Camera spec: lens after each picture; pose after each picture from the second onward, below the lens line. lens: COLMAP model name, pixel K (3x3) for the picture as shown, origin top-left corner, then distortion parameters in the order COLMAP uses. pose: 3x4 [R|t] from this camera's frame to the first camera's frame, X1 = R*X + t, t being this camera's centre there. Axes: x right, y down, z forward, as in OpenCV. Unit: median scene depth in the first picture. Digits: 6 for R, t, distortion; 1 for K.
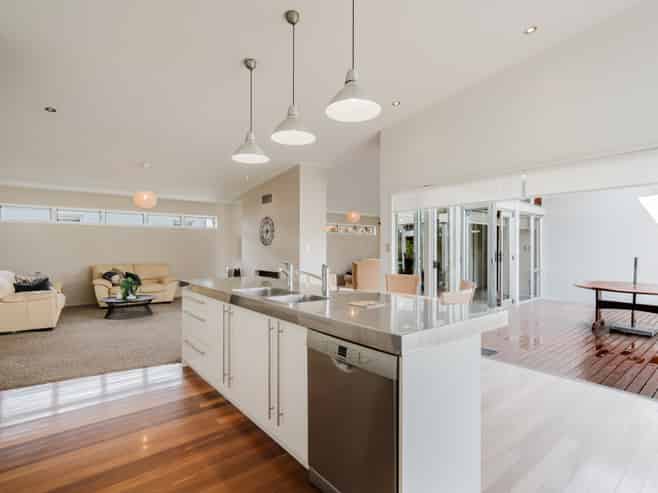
lens RADIAL K [[335.2, 0, 327.7], [0, 335.2, 247.5], [0, 0, 1]] dist [0.007564, 0.000784]
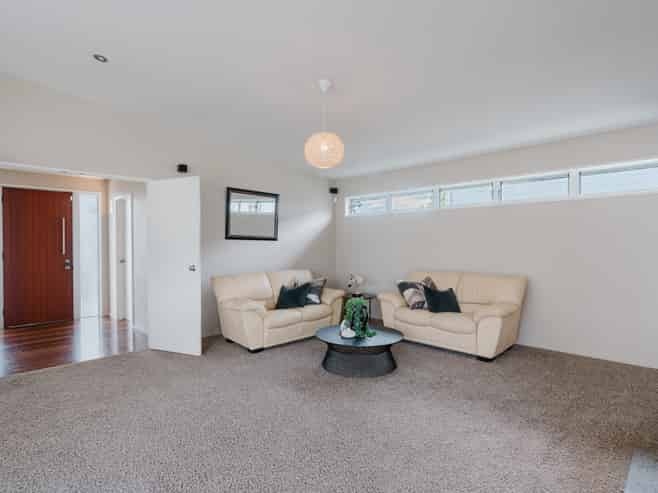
lens RADIAL K [[351.7, 0, 328.1], [0, 351.7, 245.2], [0, 0, 1]] dist [0.000901, -0.000792]
pose [[0.107083, 0.001871, -0.994248, -0.004438], [0.006197, 0.999978, 0.002549, -0.000513], [0.994231, -0.006434, 0.107069, 0.739729]]
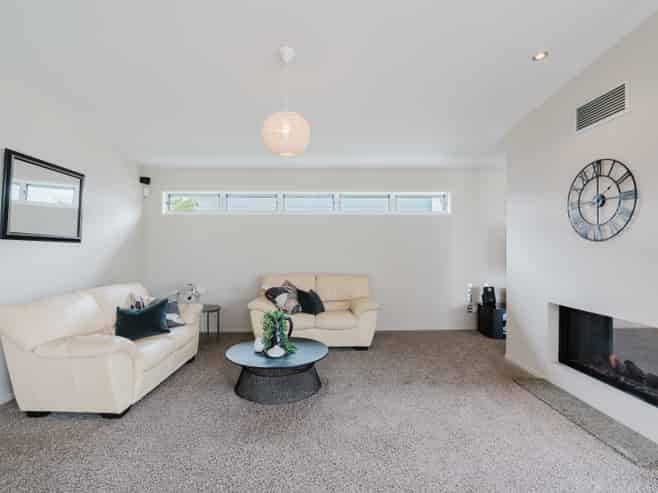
lens RADIAL K [[335.2, 0, 325.6], [0, 335.2, 246.8], [0, 0, 1]] dist [0.007564, 0.000784]
pose [[0.787874, -0.003922, -0.615824, -0.189018], [0.003680, 0.999992, -0.001661, -0.001042], [0.615825, -0.000958, 0.787882, 0.543534]]
